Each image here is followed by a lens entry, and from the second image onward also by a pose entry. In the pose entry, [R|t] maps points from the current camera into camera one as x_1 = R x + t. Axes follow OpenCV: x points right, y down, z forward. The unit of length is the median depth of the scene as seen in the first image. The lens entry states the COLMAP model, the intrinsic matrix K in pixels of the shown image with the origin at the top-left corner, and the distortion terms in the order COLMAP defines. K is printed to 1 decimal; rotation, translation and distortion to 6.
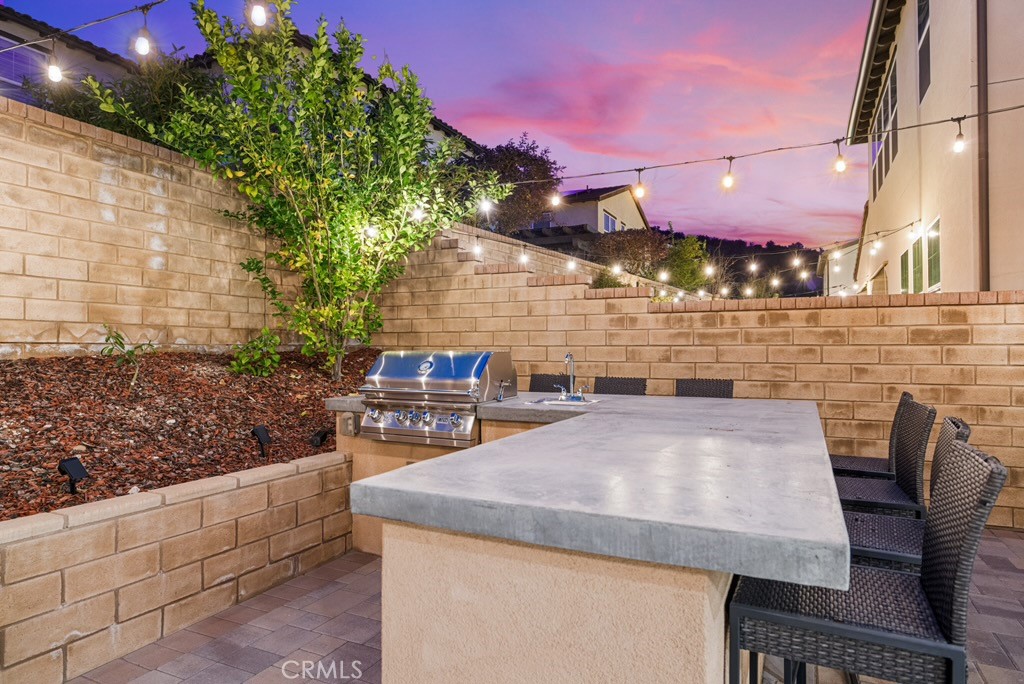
lens RADIAL K [[610.3, 0, 510.4], [0, 610.3, 337.8], [0, 0, 1]] dist [-0.003159, 0.000442]
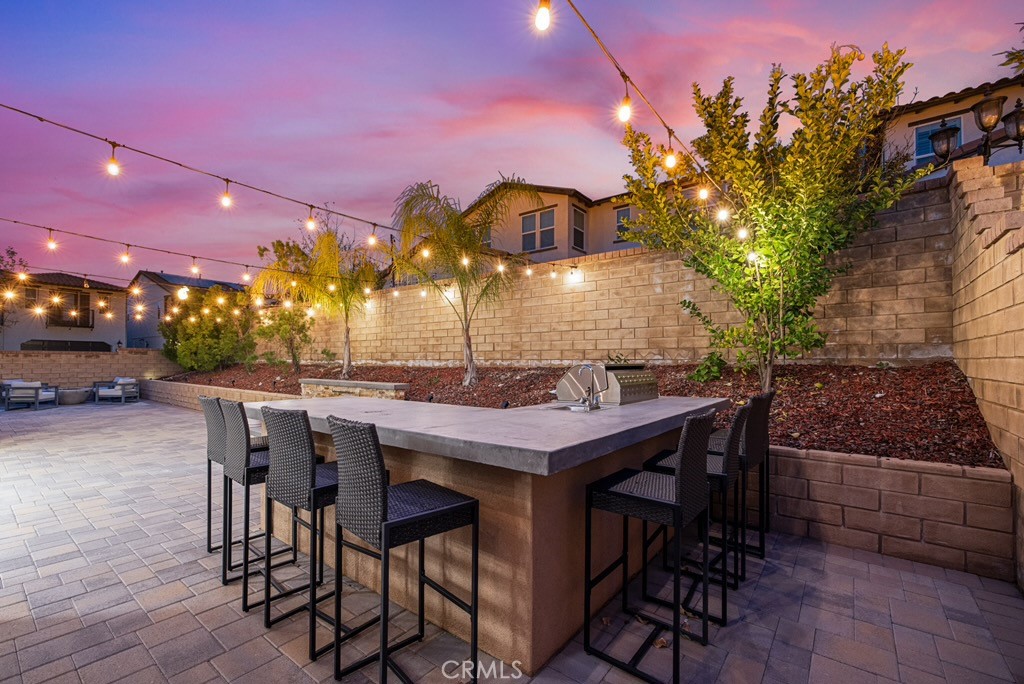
lens RADIAL K [[437.9, 0, 512.2], [0, 437.9, 362.2], [0, 0, 1]] dist [0.000374, 0.000156]
pose [[-0.211632, -0.002219, -0.977347, 0.795757], [0.016413, 0.999848, -0.005824, 0.020232], [0.977212, -0.017274, -0.211563, 0.924759]]
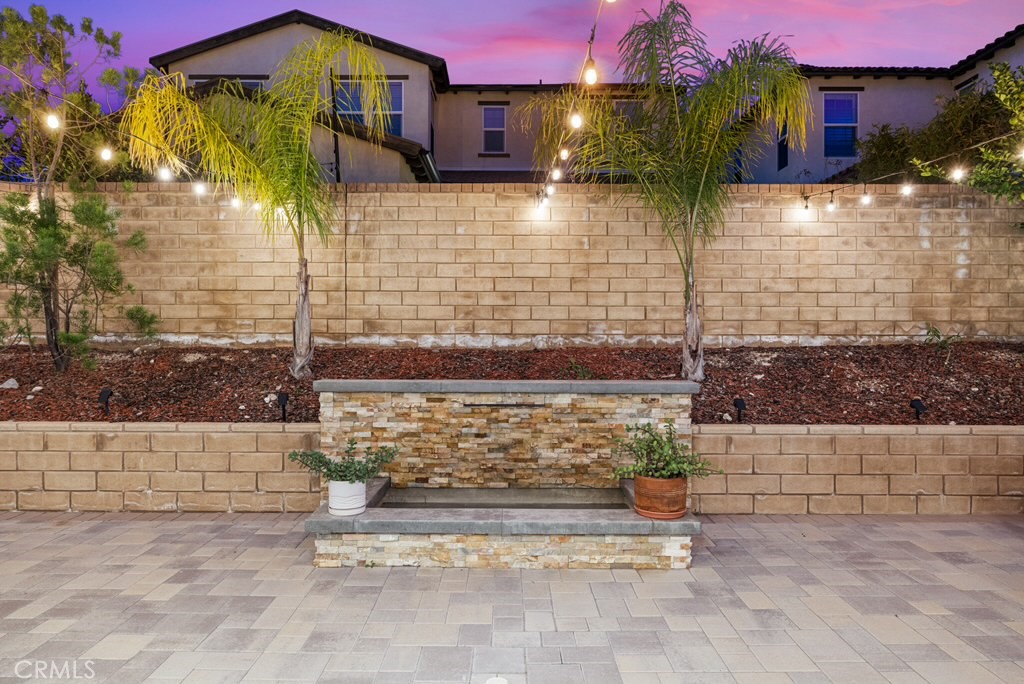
lens RADIAL K [[654.9, 0, 512.0], [0, 654.9, 342.0], [0, 0, 1]] dist [0.001045, -0.001422]
pose [[0.436906, 0.004523, -0.899496, 0.314960], [0.016929, 0.999769, 0.013250, -0.012316], [0.899348, -0.021016, 0.436728, -0.580191]]
